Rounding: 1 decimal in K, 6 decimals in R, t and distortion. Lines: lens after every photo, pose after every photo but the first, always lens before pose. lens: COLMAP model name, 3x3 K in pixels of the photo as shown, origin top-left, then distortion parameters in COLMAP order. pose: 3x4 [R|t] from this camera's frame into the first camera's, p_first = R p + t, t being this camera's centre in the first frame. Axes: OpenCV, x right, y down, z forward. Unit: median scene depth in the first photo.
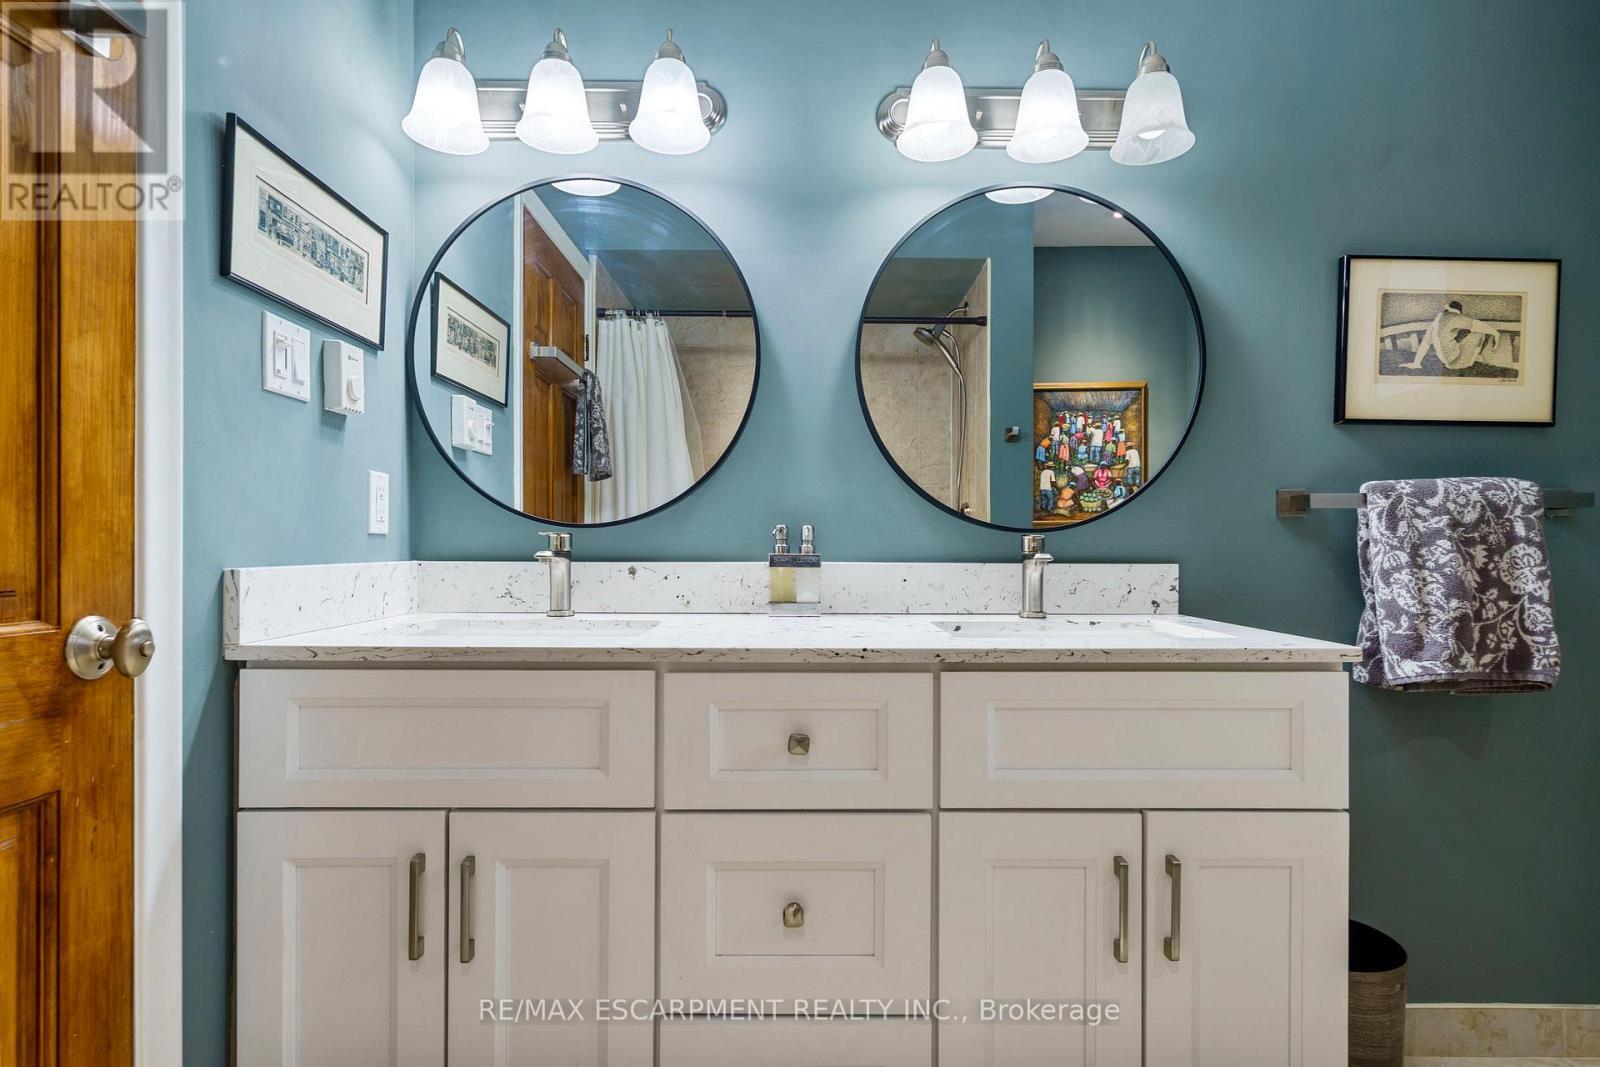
lens RADIAL K [[731.7, 0, 800.9], [0, 731.7, 541.3], [0, 0, 1]] dist [-0.005257, 0.001011]
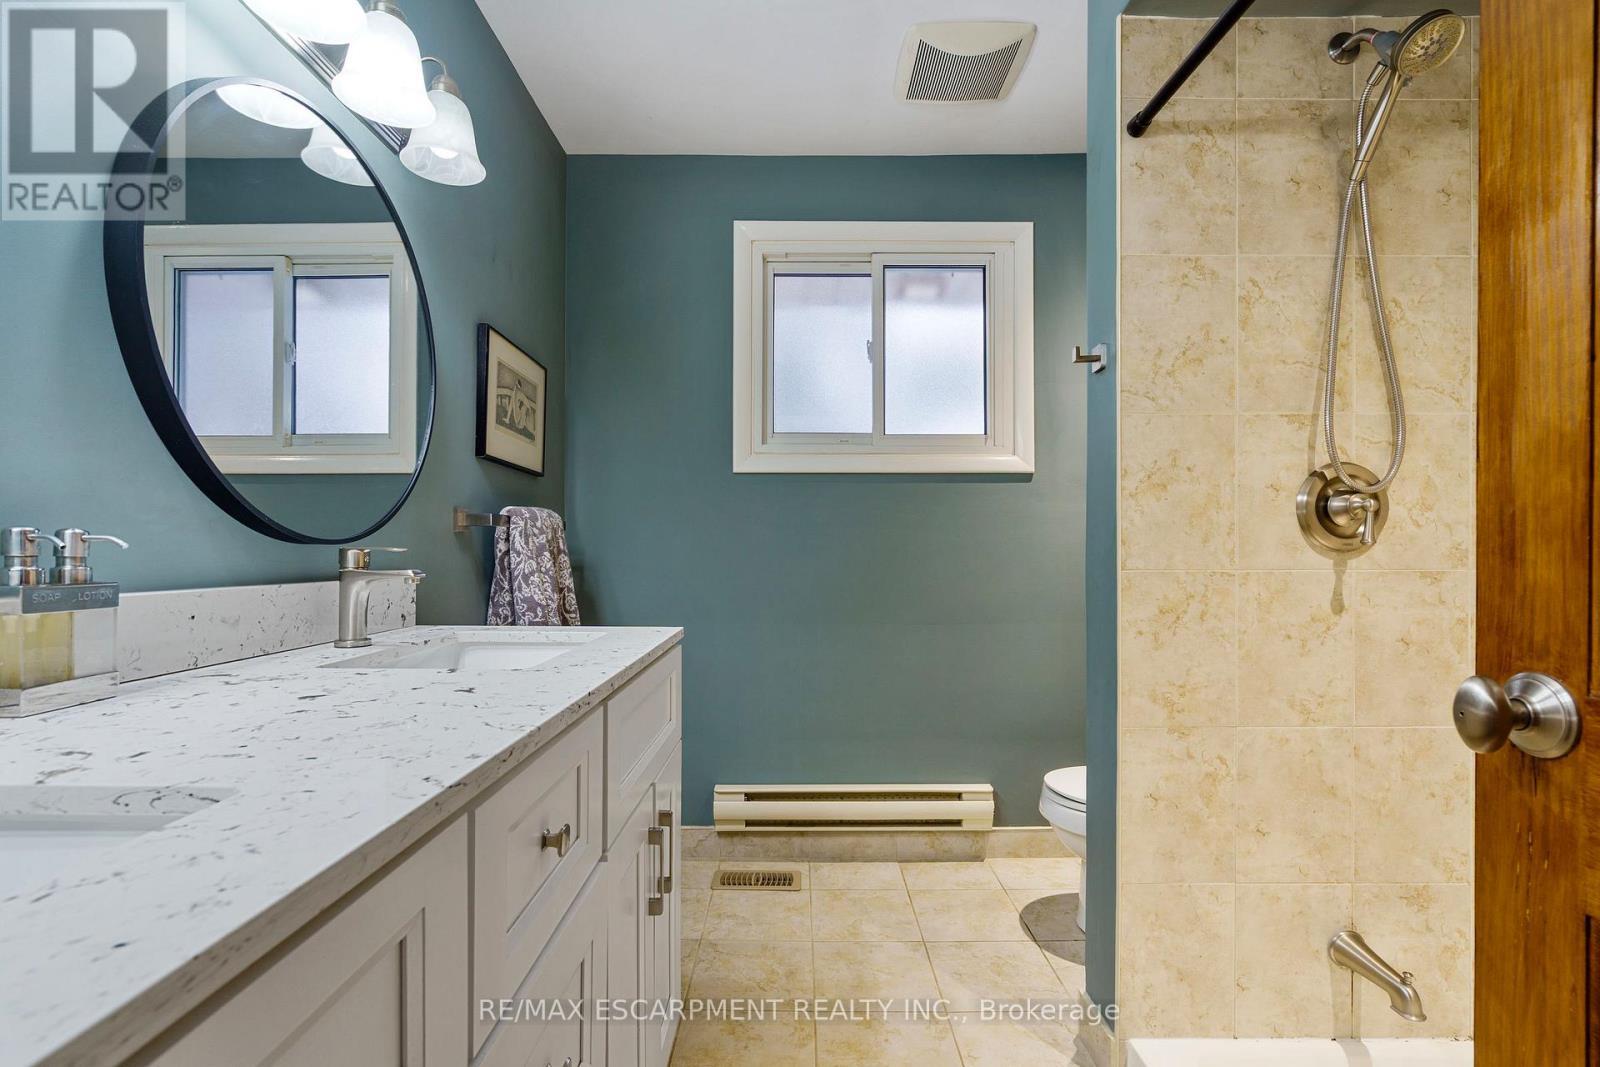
lens RADIAL K [[731.7, 0, 801.2], [0, 731.7, 541.4], [0, 0, 1]] dist [-0.005257, 0.001011]
pose [[0.017628, 0.009828, 0.999796, -0.520926], [0.005040, 0.999938, -0.009918, -0.005005], [-0.999832, 0.005214, 0.017577, 0.472412]]
